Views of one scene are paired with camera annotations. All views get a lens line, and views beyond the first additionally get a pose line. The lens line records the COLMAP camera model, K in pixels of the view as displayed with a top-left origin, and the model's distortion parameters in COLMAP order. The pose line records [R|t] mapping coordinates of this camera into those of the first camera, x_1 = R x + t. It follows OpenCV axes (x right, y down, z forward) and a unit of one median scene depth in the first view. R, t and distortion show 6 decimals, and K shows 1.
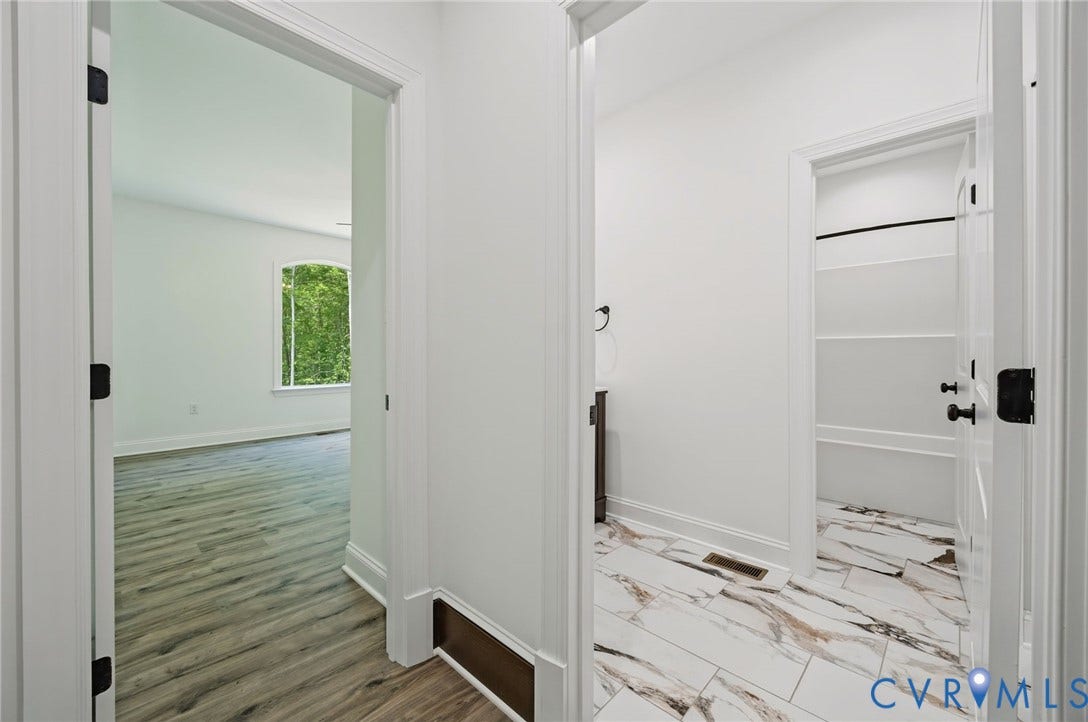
lens RADIAL K [[427.9, 0, 542.1], [0, 427.9, 356.0], [0, 0, 1]] dist [-0.000532, 0.000027]
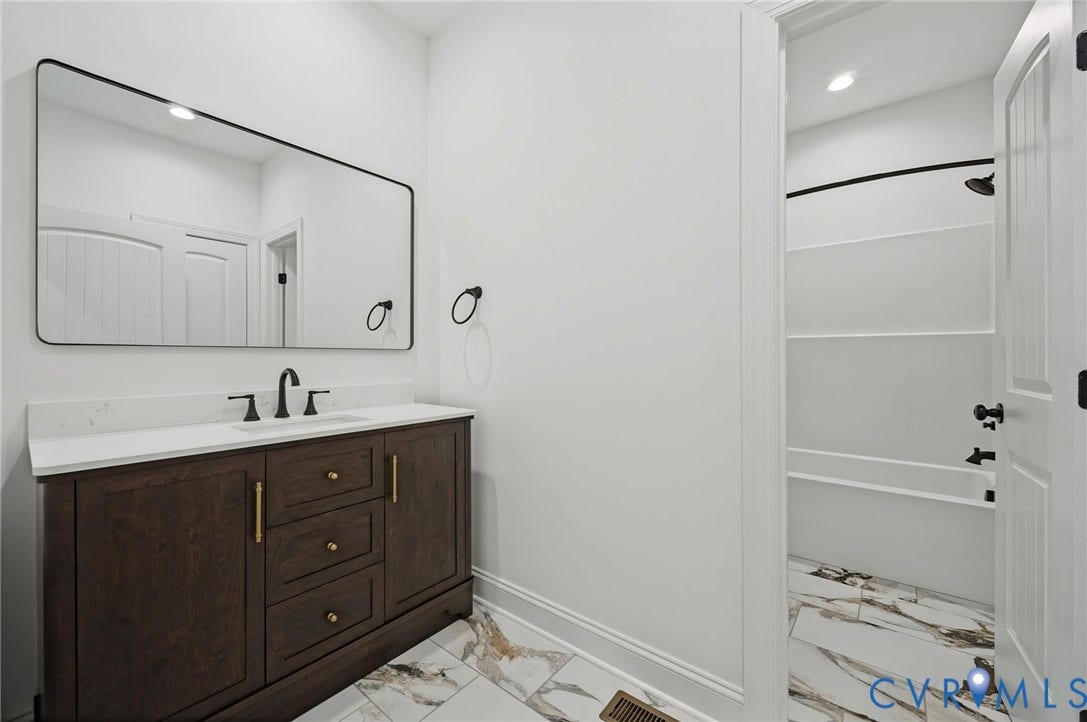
lens RADIAL K [[427.5, 0, 539.3], [0, 427.5, 357.8], [0, 0, 1]] dist [-0.000532, 0.000027]
pose [[0.996942, -0.004013, 0.078046, 0.207978], [0.003714, 0.999985, 0.003970, -0.008848], [-0.078061, -0.003668, 0.996942, 0.357328]]
